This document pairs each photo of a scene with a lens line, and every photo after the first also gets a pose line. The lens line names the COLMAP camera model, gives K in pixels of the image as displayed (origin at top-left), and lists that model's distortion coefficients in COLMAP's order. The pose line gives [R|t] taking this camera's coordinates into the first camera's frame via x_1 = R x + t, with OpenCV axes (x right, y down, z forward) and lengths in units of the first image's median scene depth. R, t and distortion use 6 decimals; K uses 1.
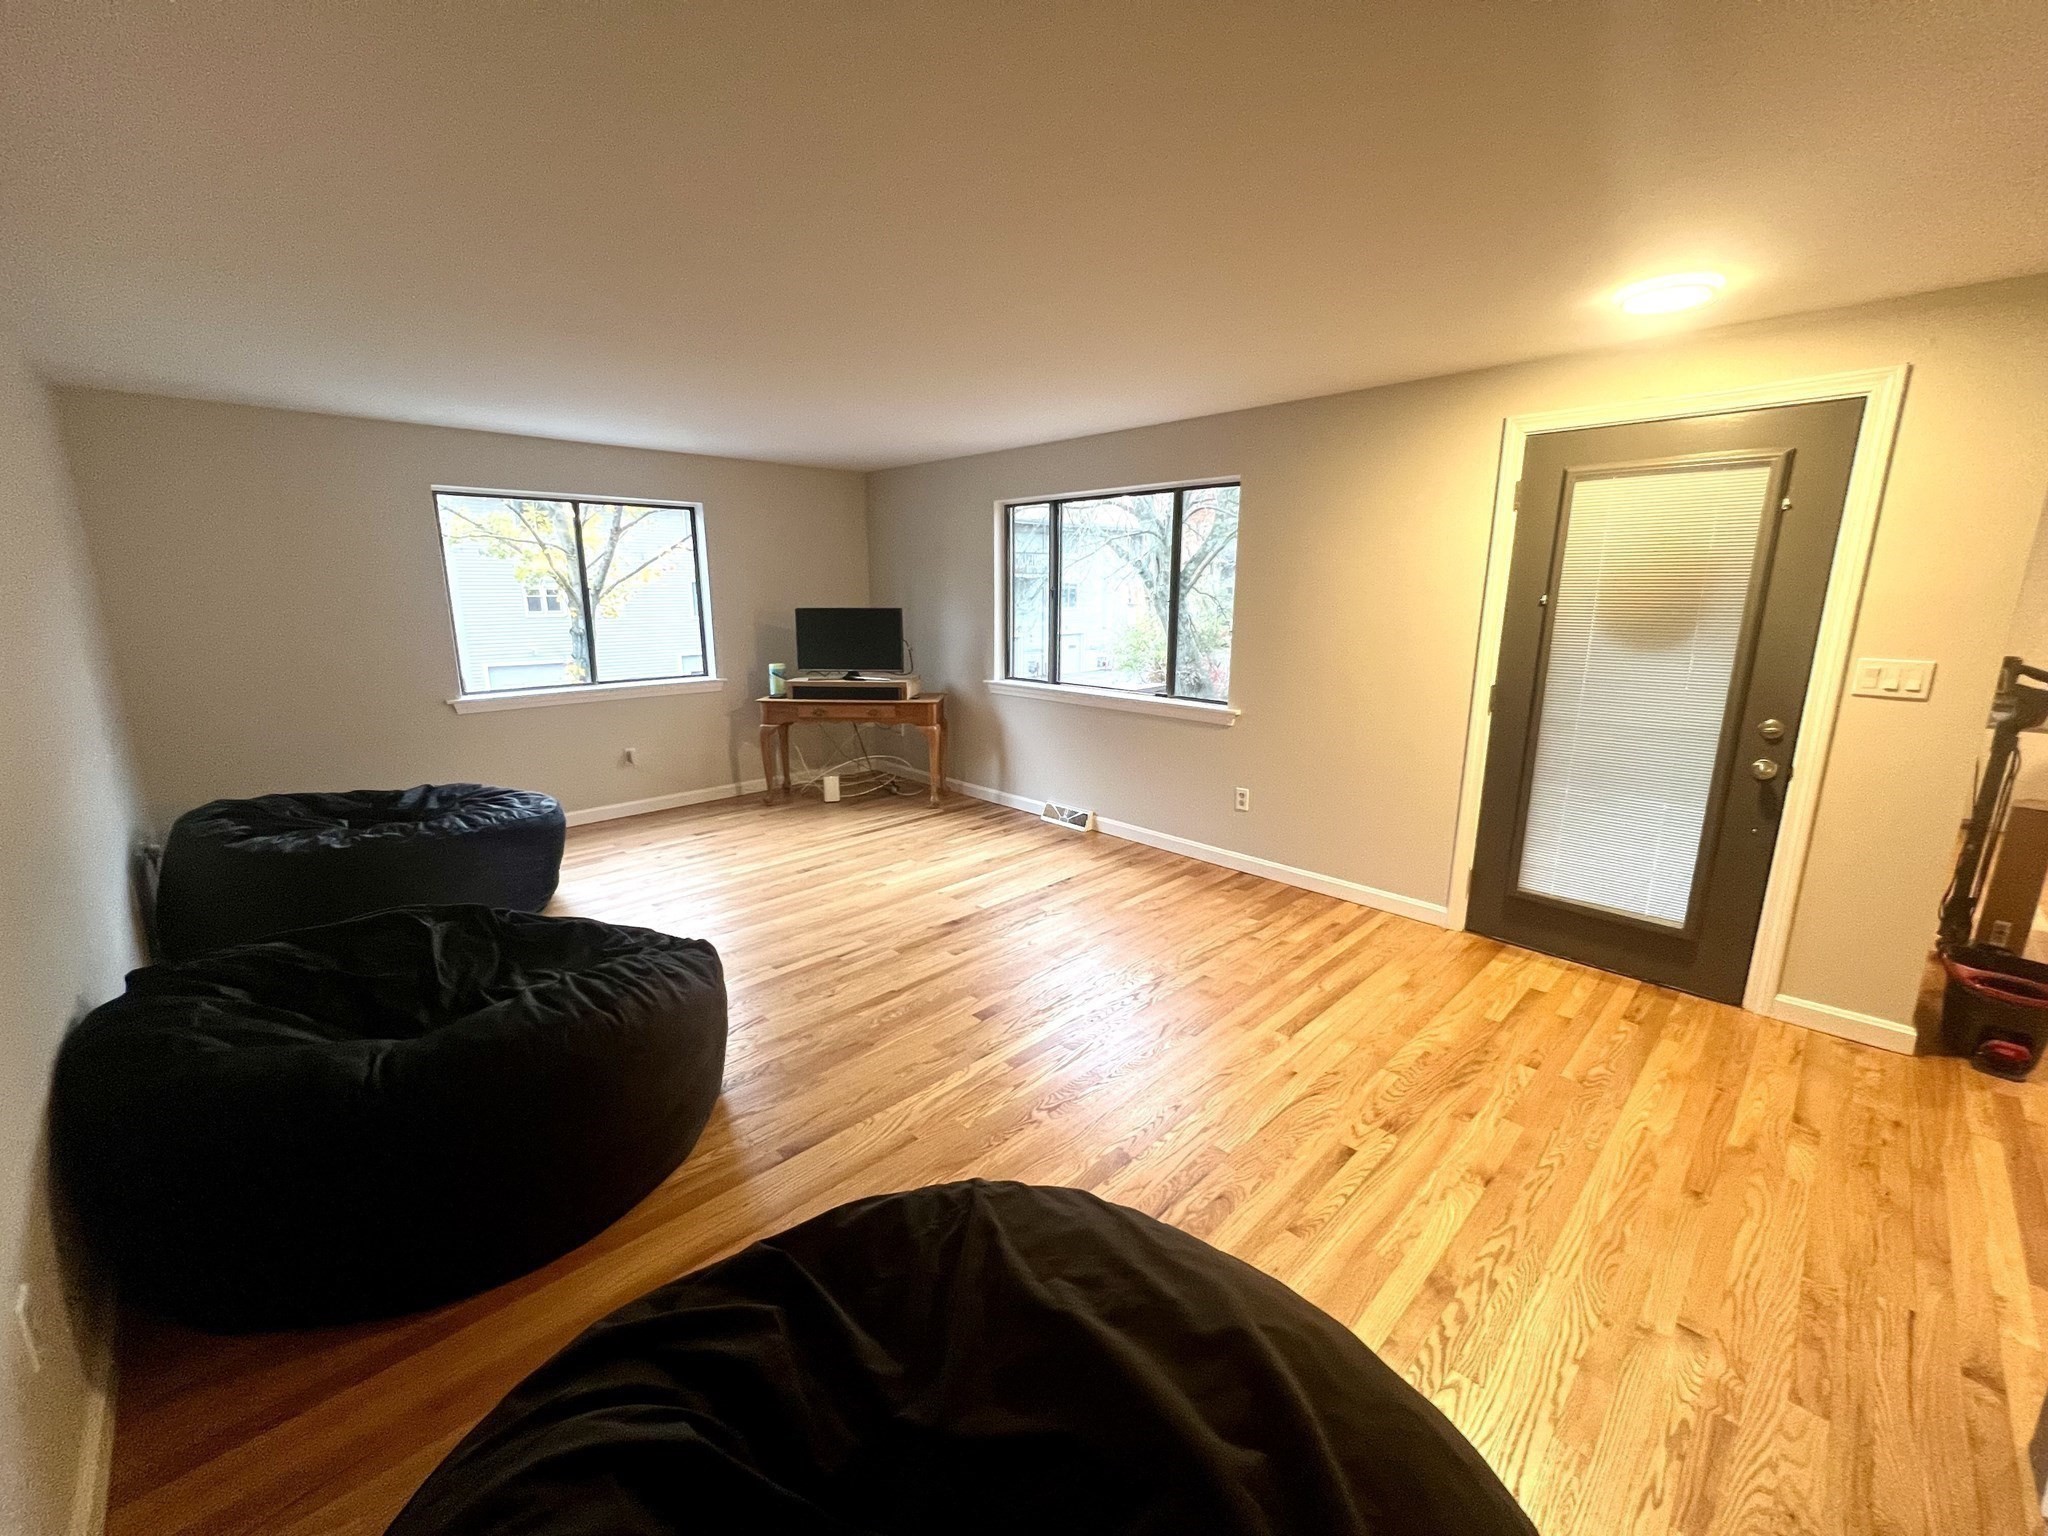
lens RADIAL K [[824.9, 0, 1027.0], [0, 824.9, 765.5], [0, 0, 1]] dist [-0.000505, -0.000102]
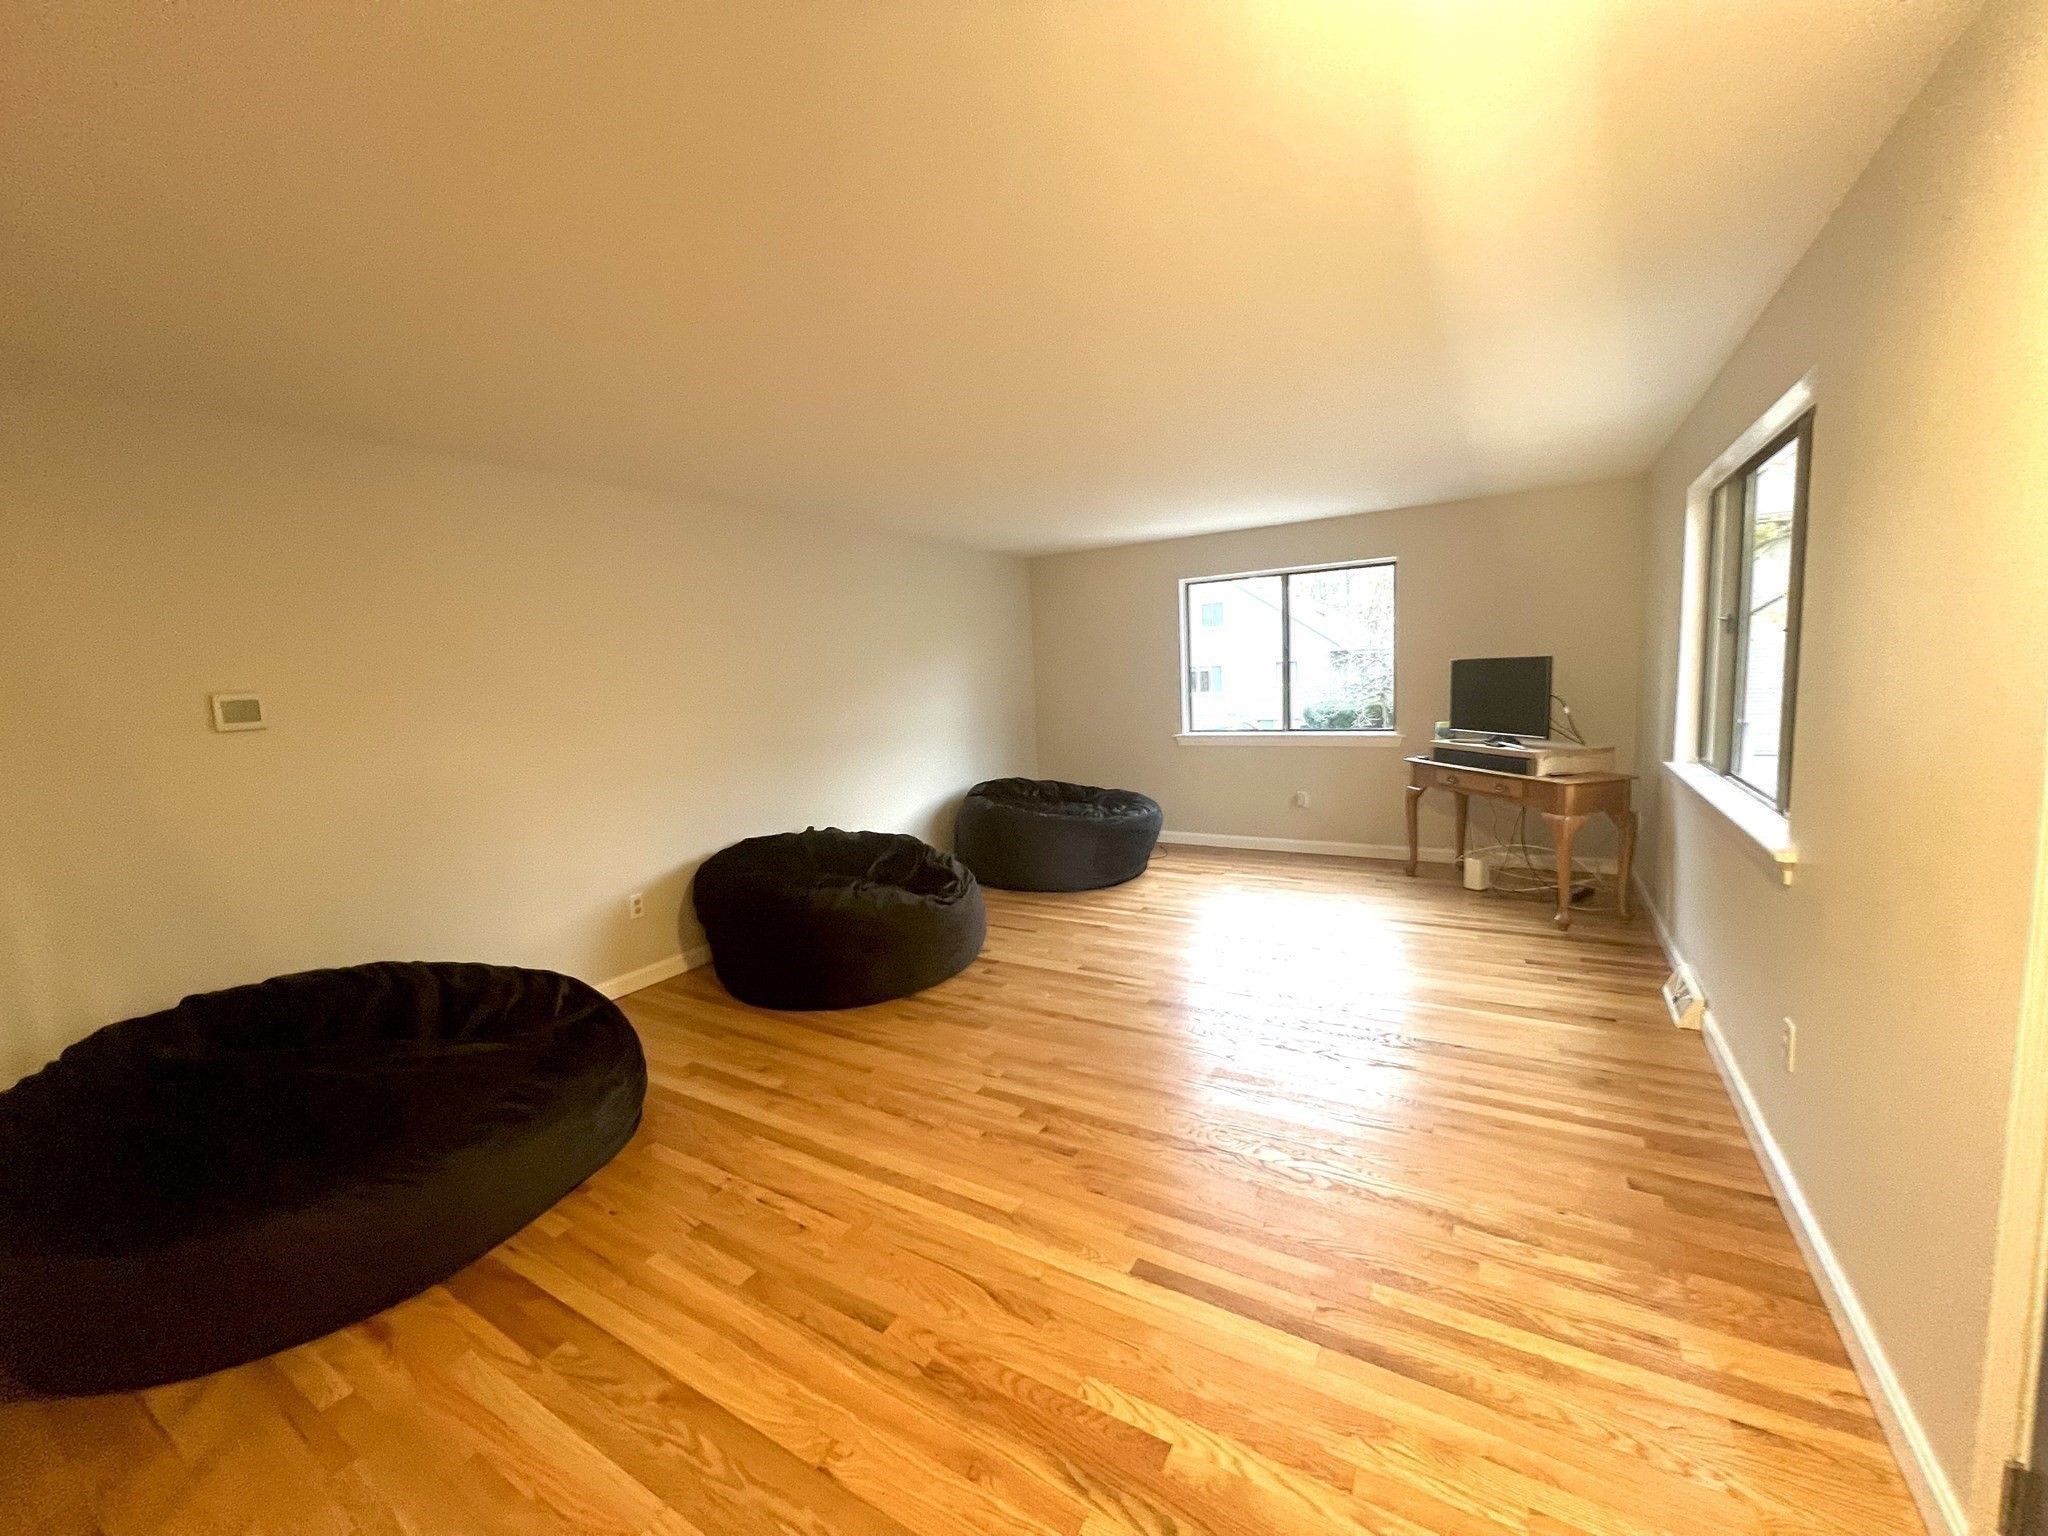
lens RADIAL K [[824.9, 0, 1008.0], [0, 824.9, 777.3], [0, 0, 1]] dist [-0.000505, -0.000102]
pose [[0.231957, 0.111768, -0.966283, 0.705301], [-0.161954, 0.983949, 0.074935, -0.084909], [0.959149, 0.139112, 0.246336, 0.527184]]
